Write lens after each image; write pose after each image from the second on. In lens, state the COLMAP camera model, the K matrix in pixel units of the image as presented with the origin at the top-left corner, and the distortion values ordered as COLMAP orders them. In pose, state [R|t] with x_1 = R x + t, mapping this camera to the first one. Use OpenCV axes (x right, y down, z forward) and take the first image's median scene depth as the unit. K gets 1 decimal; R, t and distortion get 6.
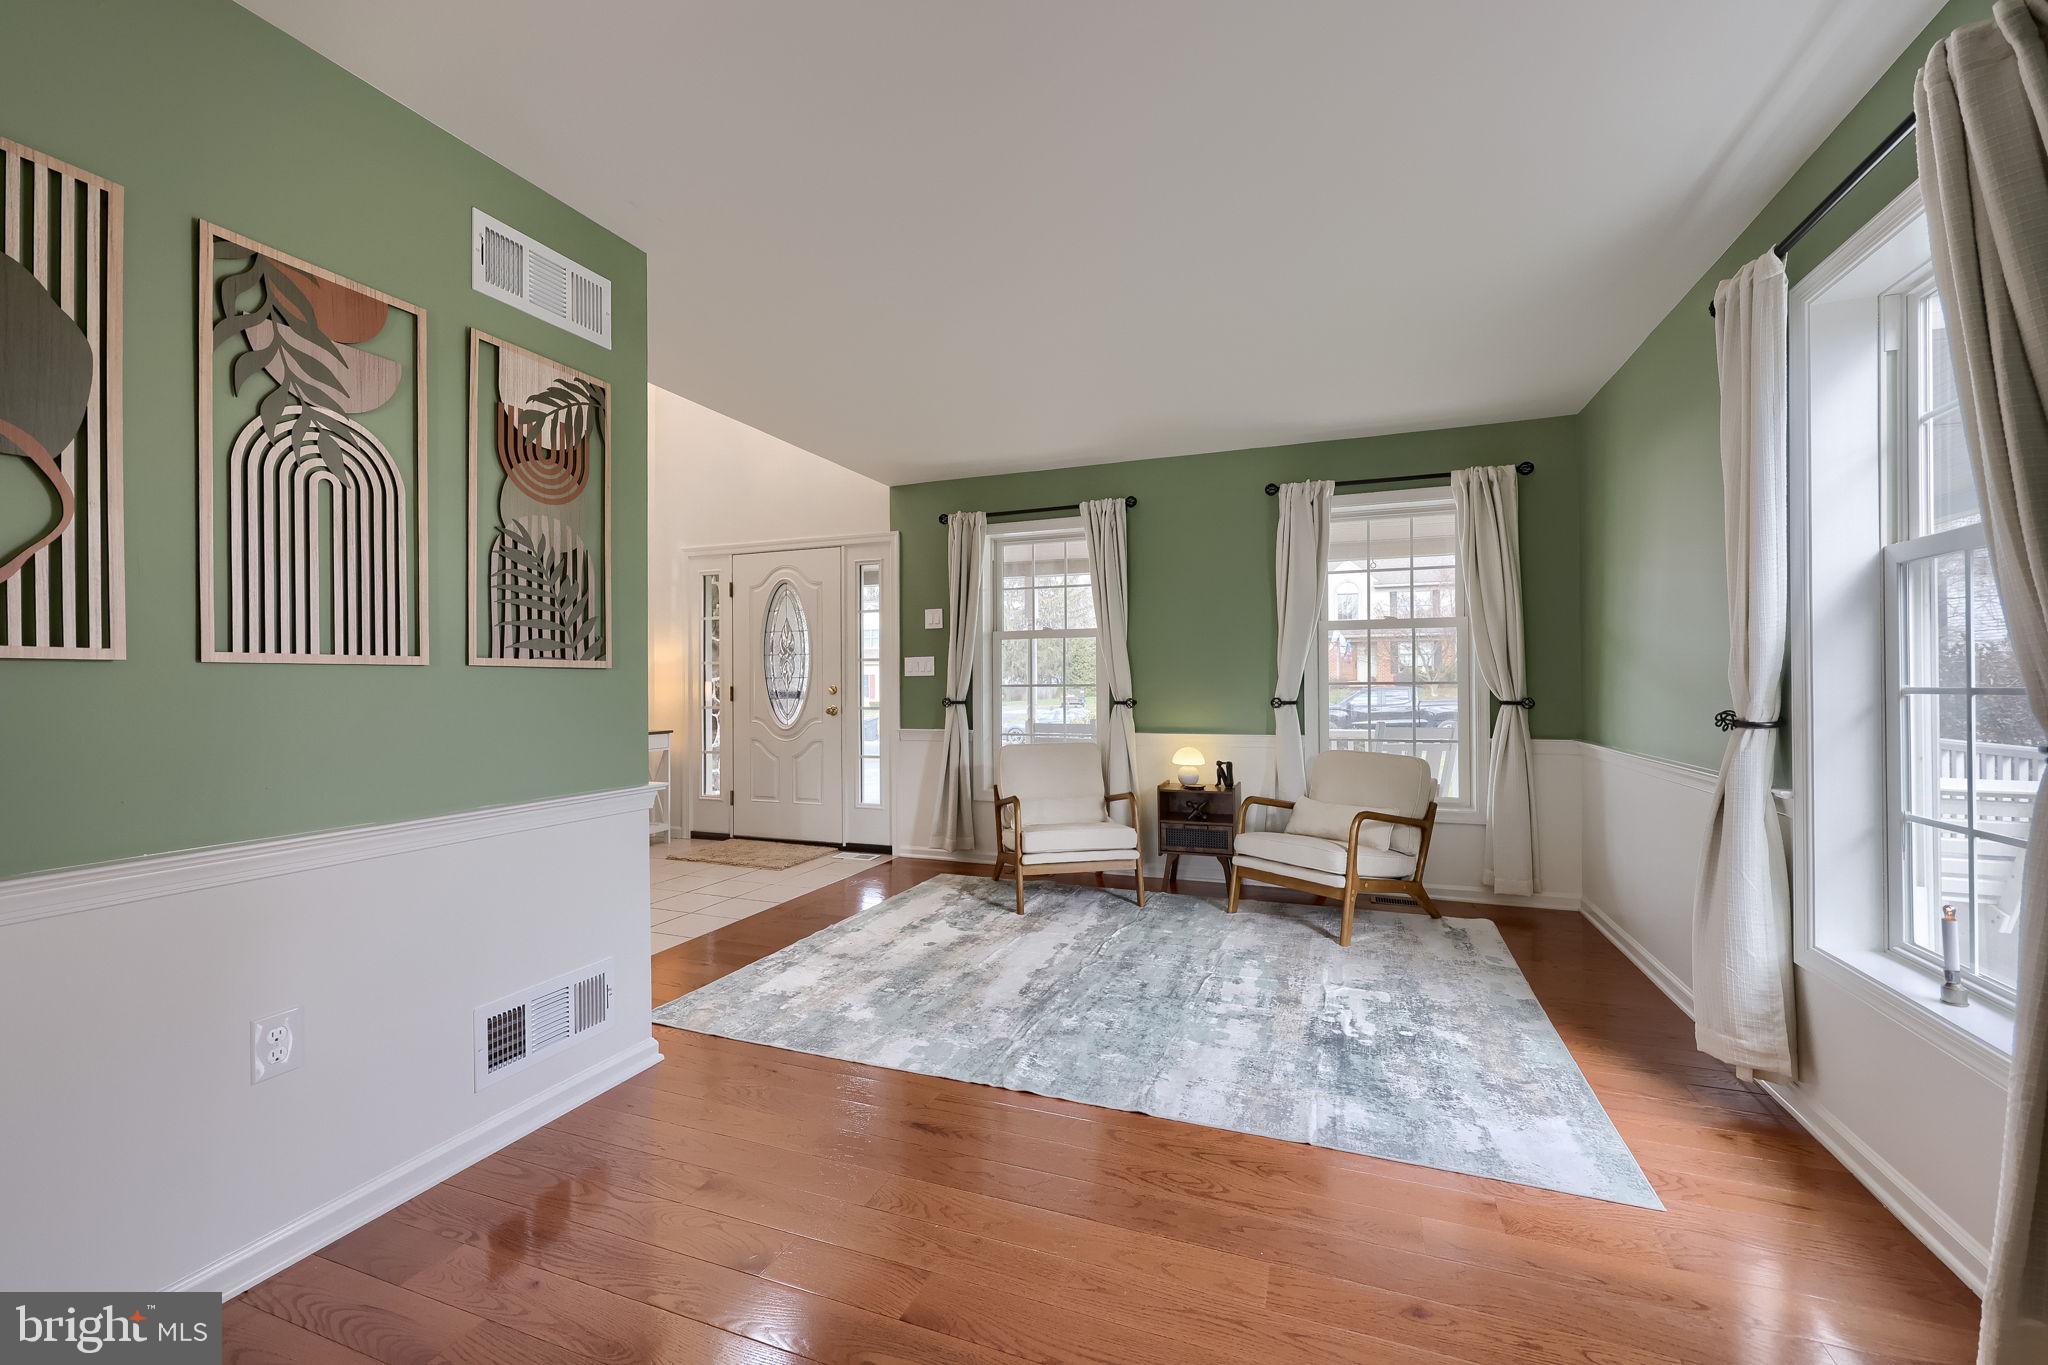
lens RADIAL K [[827.3, 0, 1014.7], [0, 827.3, 682.2], [0, 0, 1]] dist [0.000908, 0.000120]
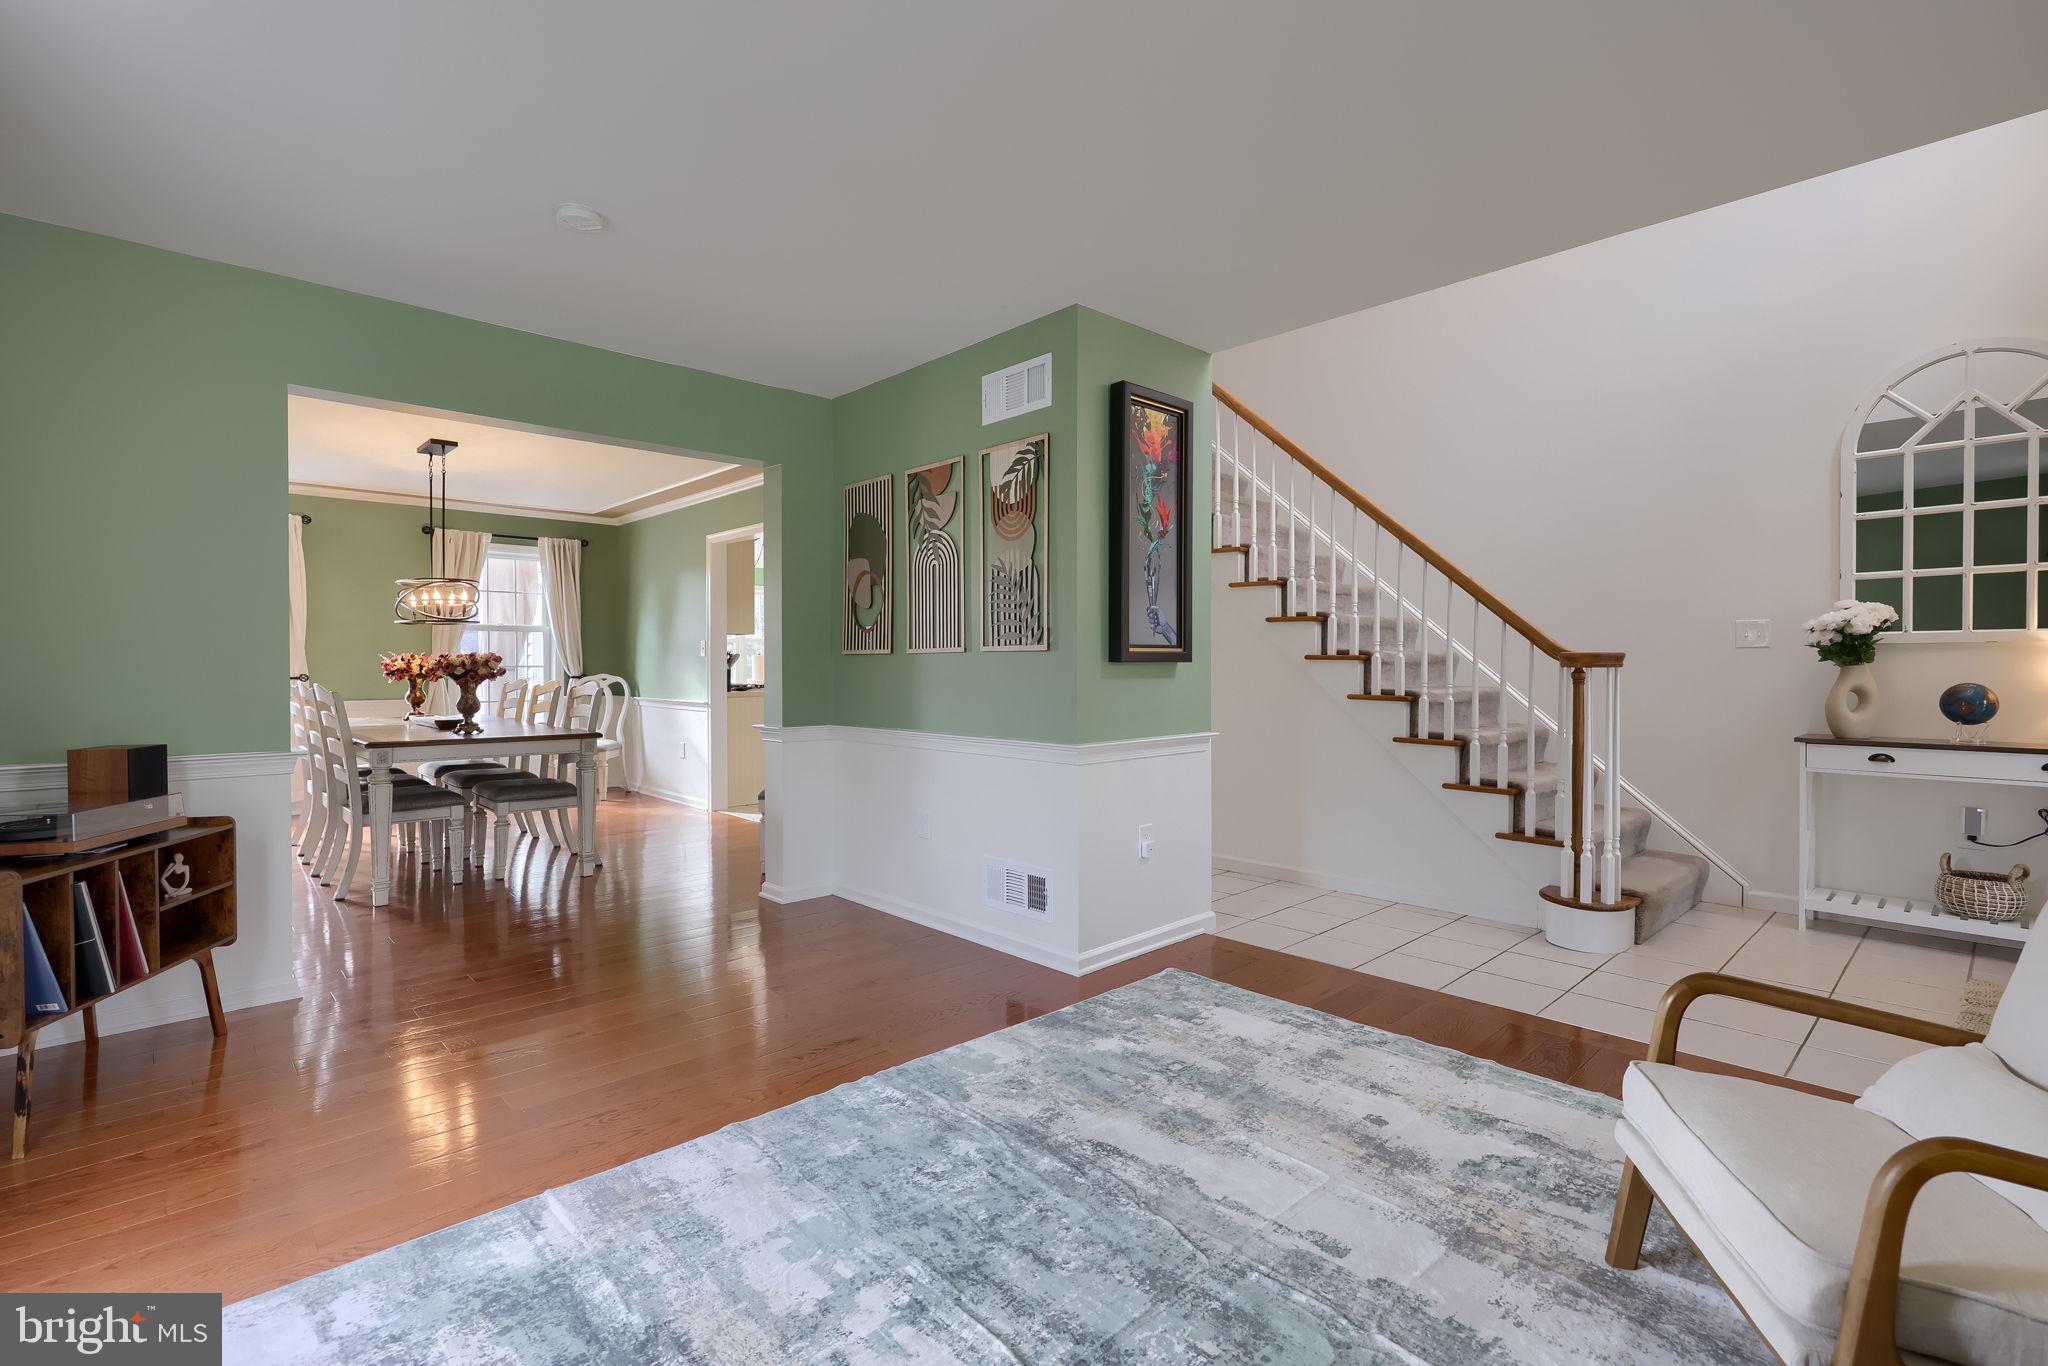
lens RADIAL K [[940.1, 0, 1024.8], [0, 940.1, 674.9], [0, 0, 1]] dist [0.000792, -0.000223]
pose [[-0.429140, 0.017748, -0.903063, 0.514374], [0.007930, 0.999842, 0.015882, -0.000983], [0.903203, -0.000346, -0.429213, 0.943305]]
